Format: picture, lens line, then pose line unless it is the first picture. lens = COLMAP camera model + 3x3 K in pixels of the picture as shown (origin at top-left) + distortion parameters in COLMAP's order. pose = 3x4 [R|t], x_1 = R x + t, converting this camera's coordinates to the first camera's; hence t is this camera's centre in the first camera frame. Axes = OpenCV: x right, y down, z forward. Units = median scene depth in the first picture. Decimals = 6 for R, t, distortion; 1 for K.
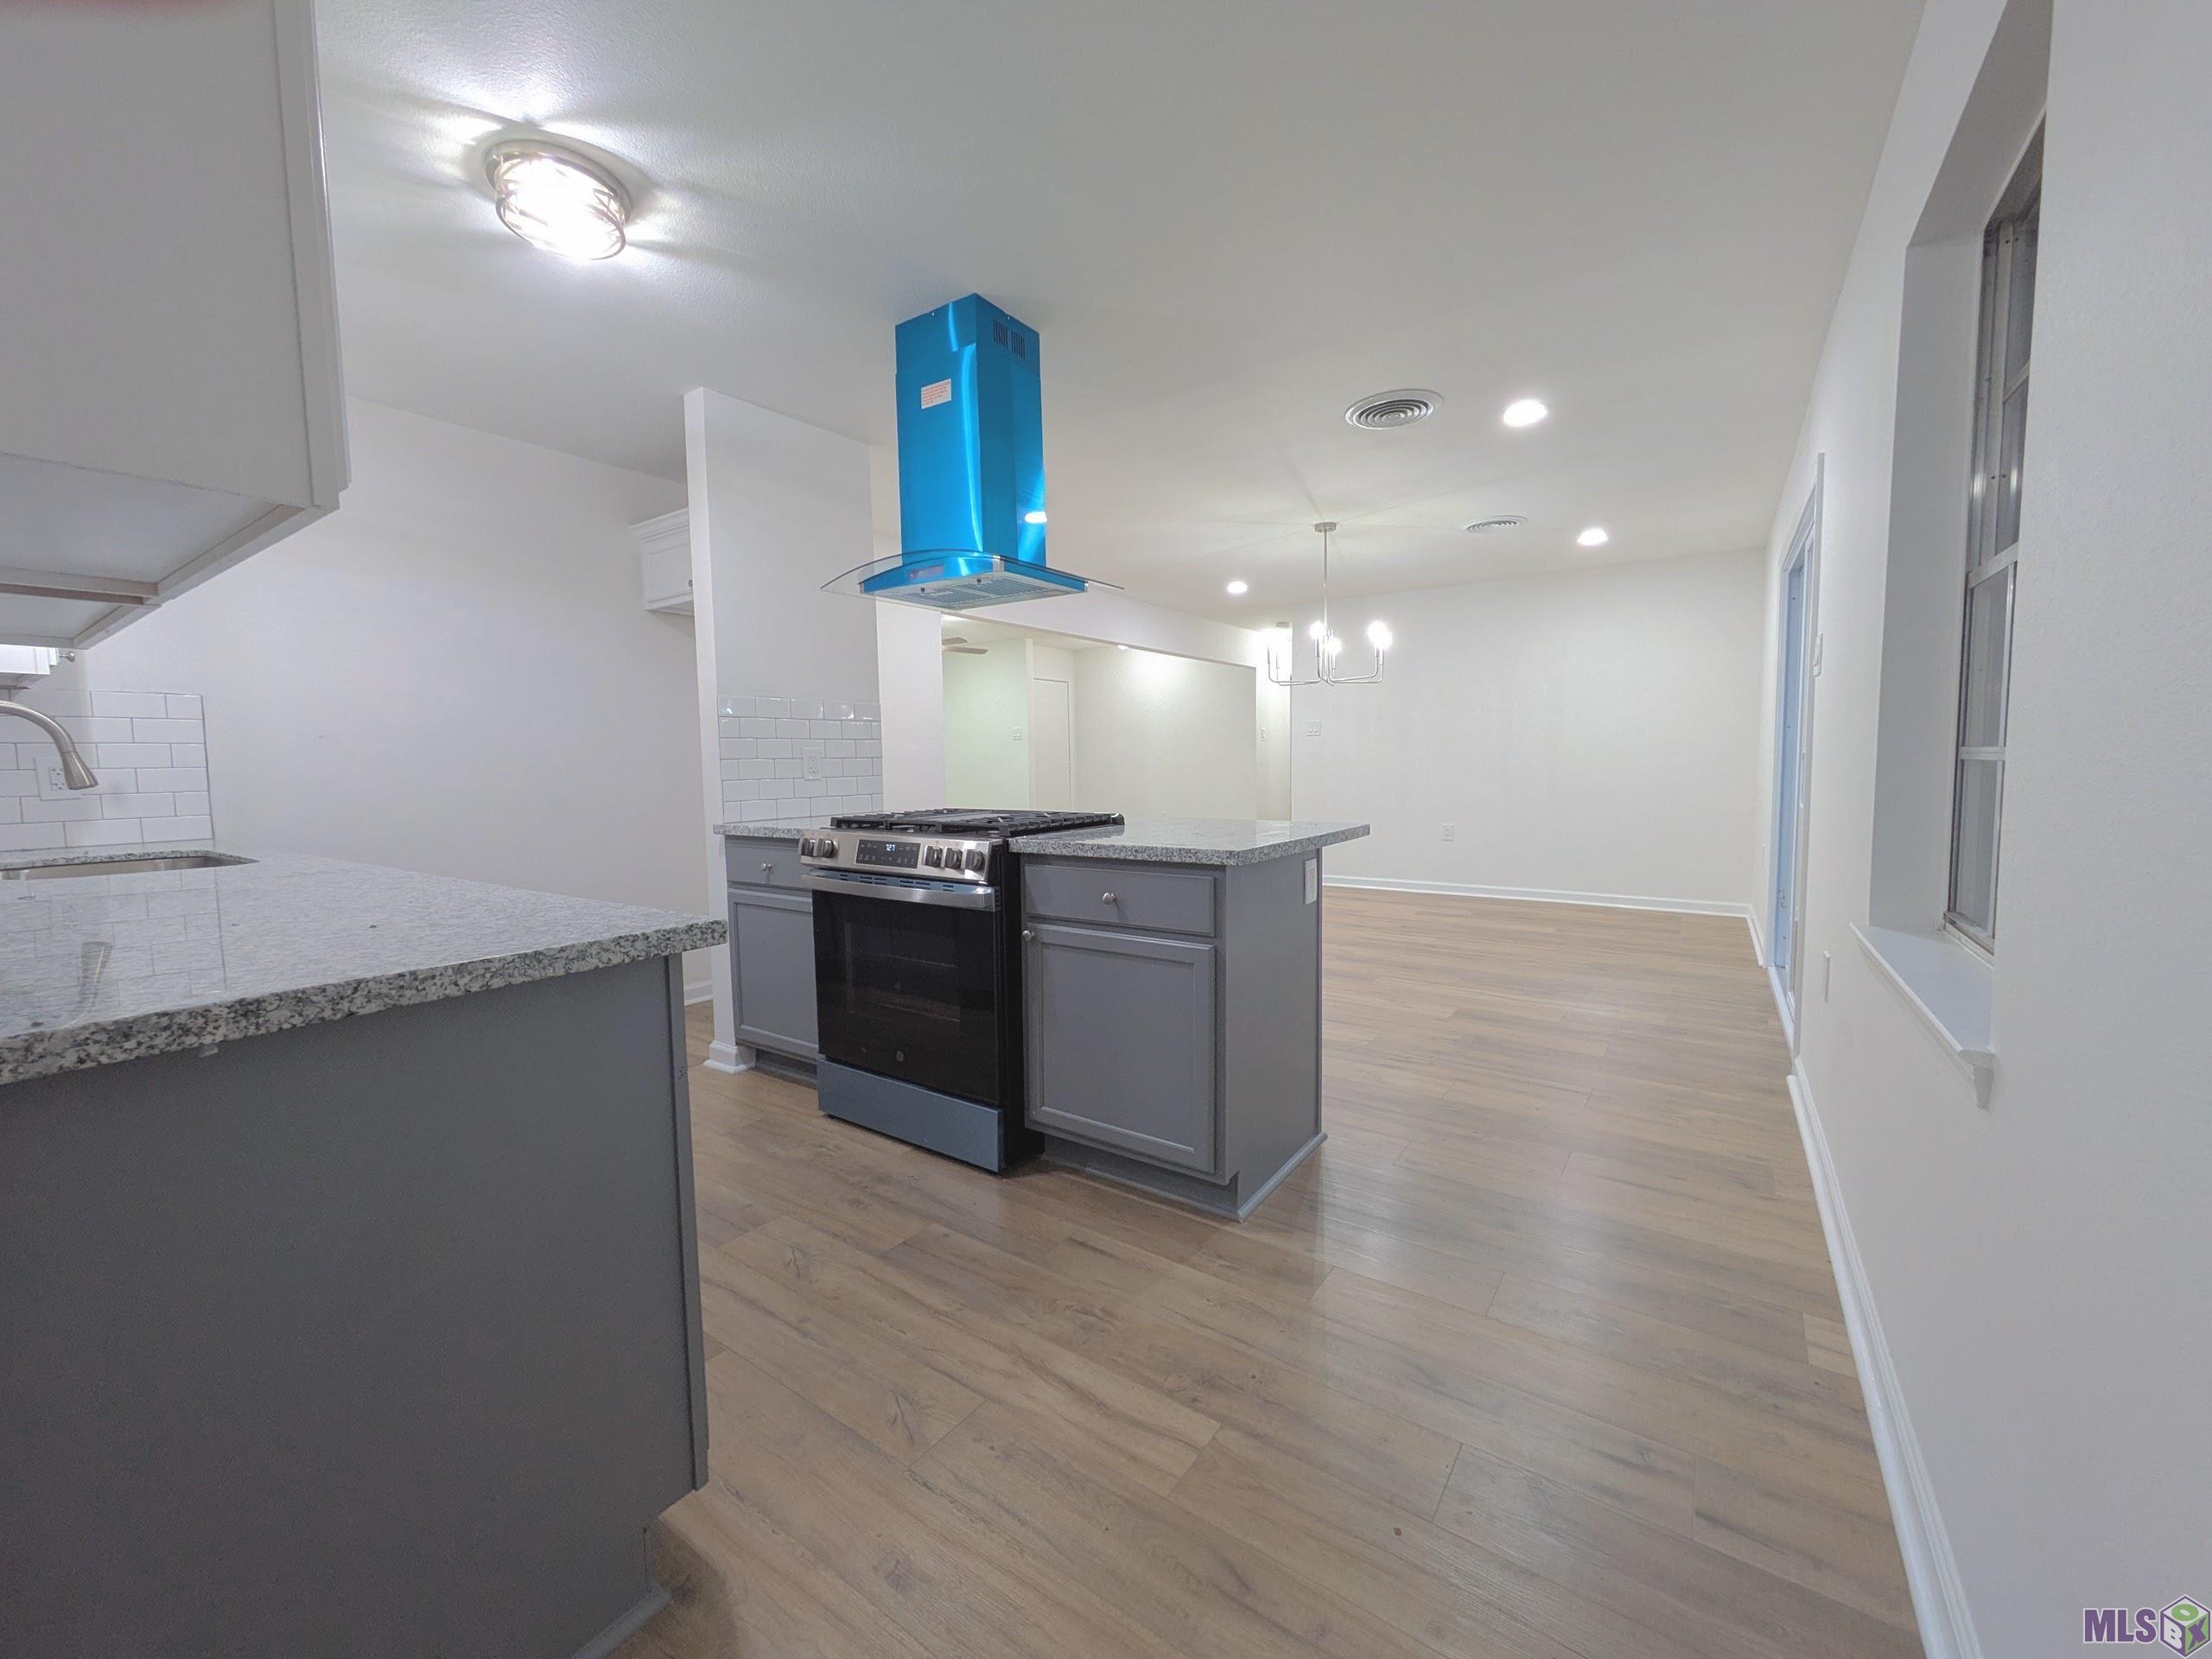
lens RADIAL K [[891.0, 0, 1106.0], [0, 891.0, 829.5], [0, 0, 1]] dist [-0.004455, -0.000120]
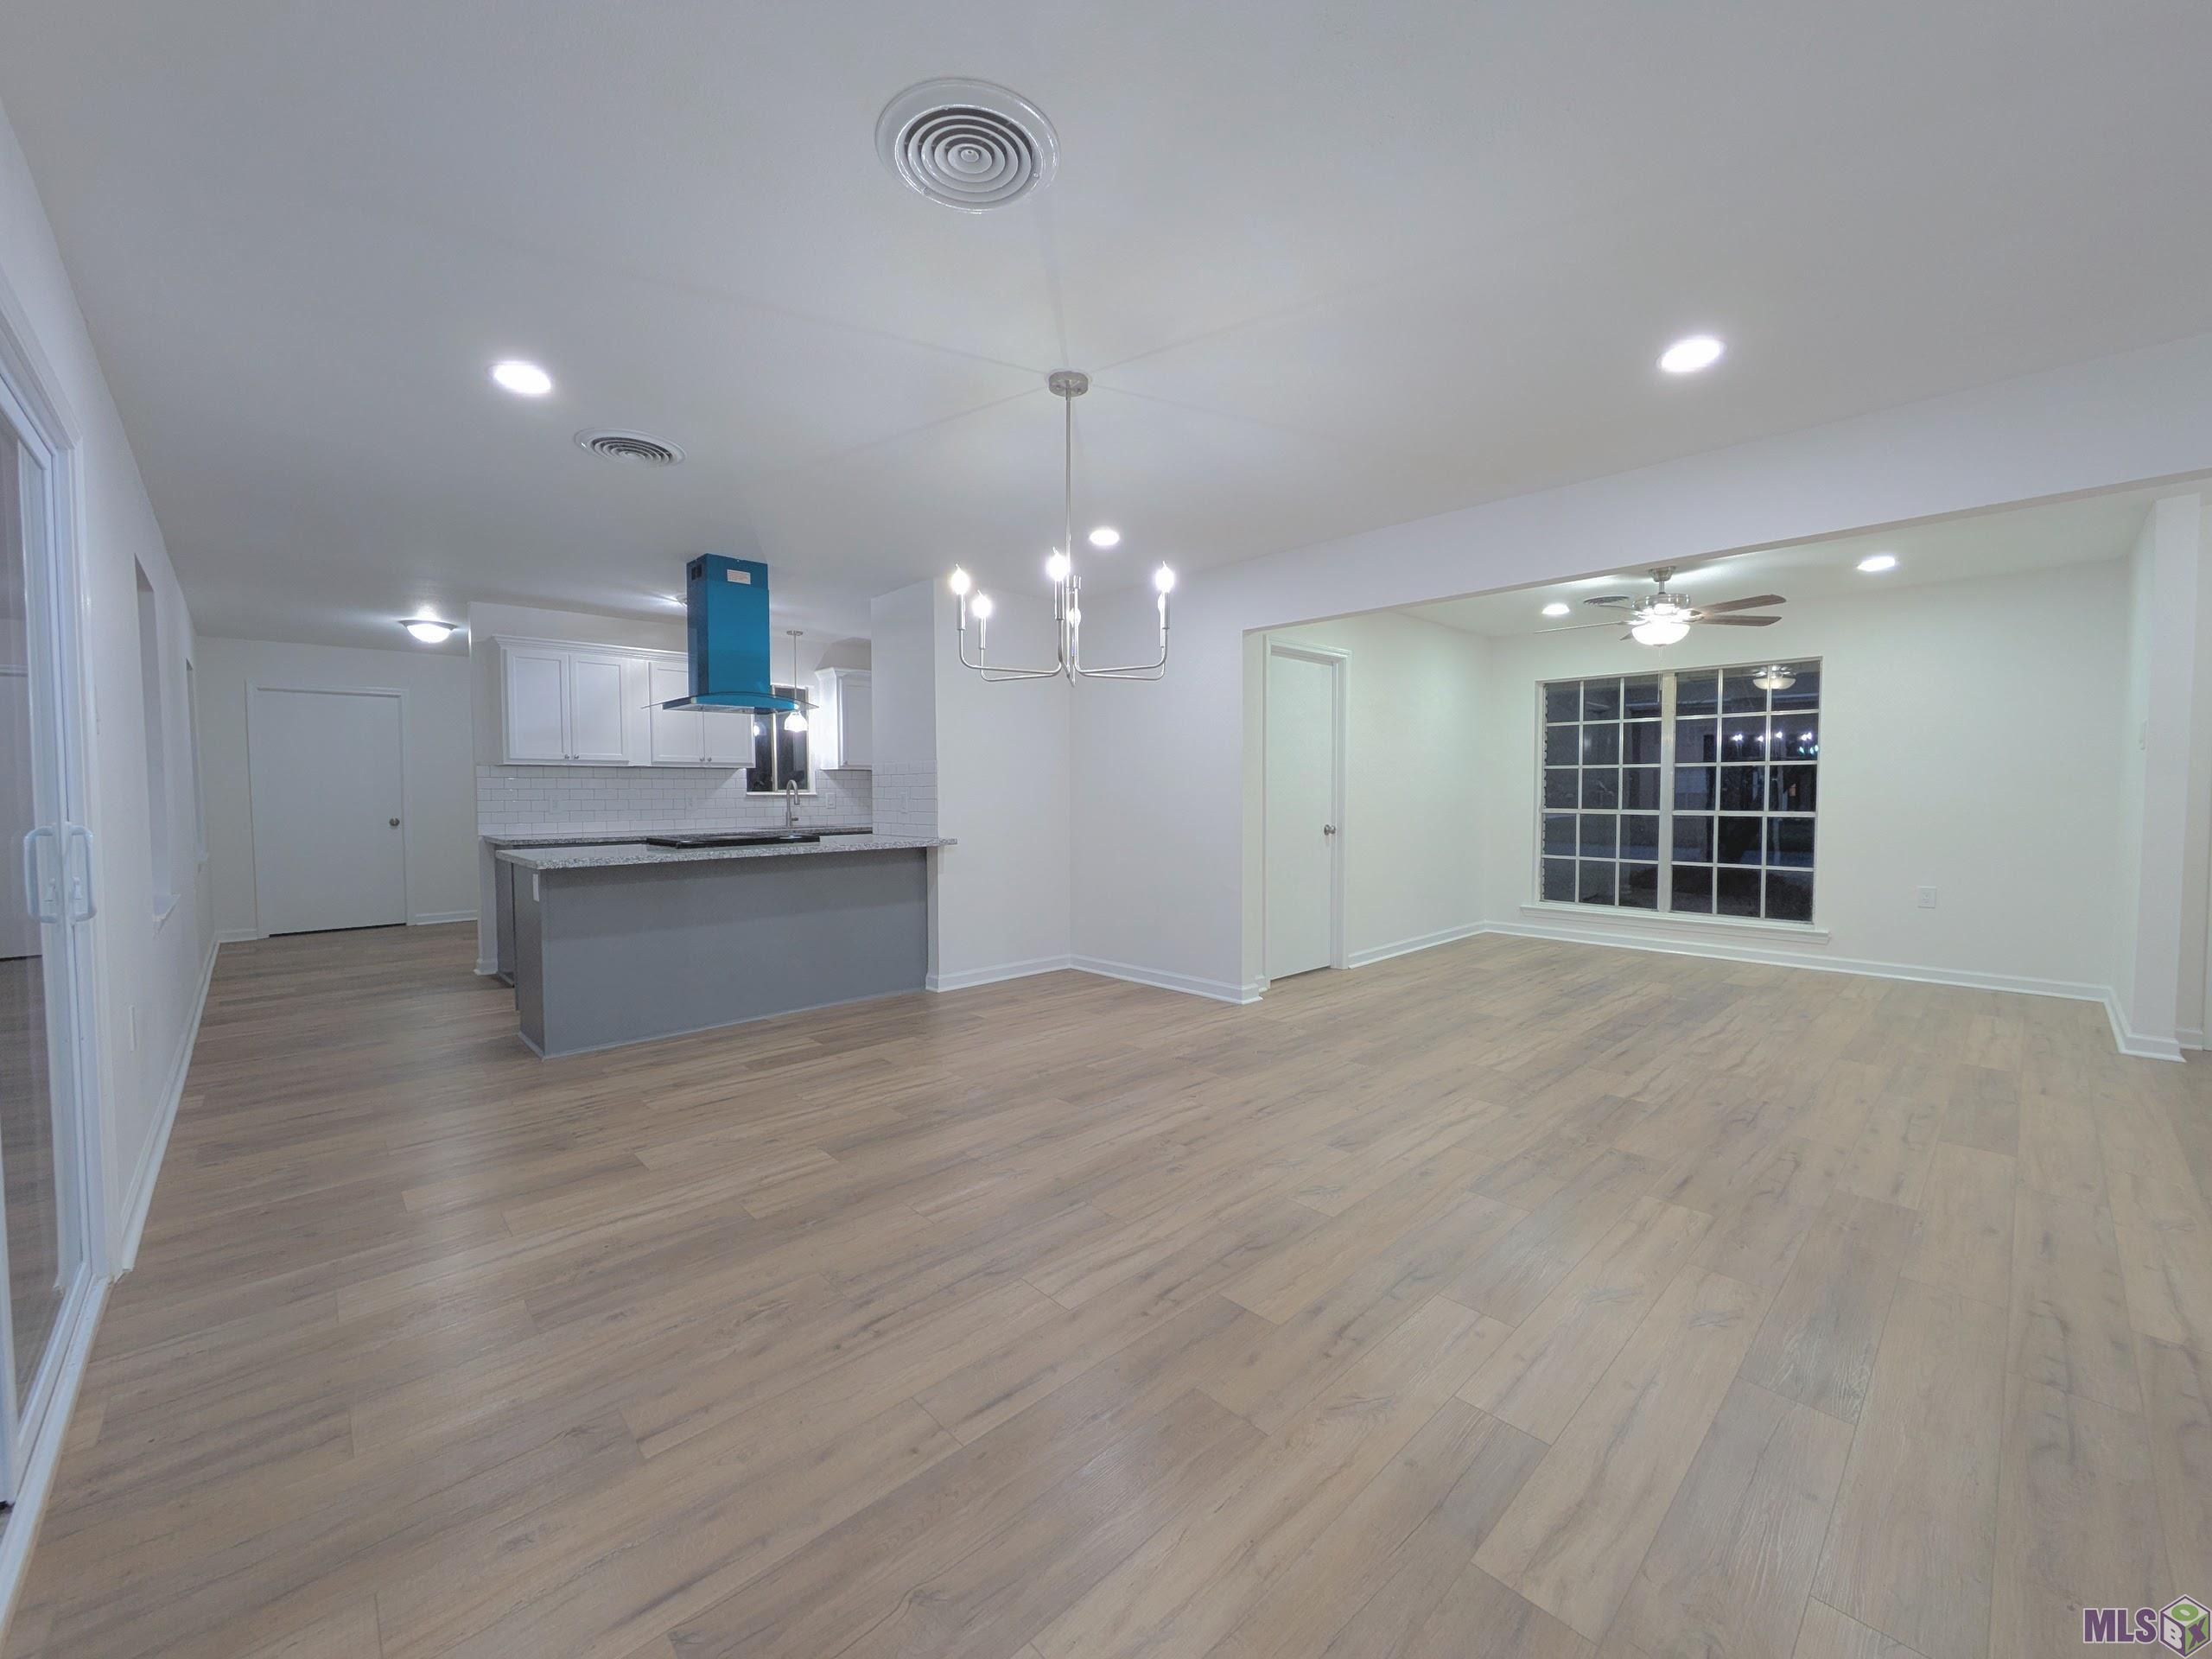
lens RADIAL K [[891.0, 0, 1106.0], [0, 891.0, 829.5], [0, 0, 1]] dist [-0.004455, -0.000120]
pose [[-0.217786, 0.060064, -0.974147, 1.152226], [-0.065389, 0.994964, 0.075966, -0.175412], [0.973804, 0.080243, -0.212762, 1.715761]]
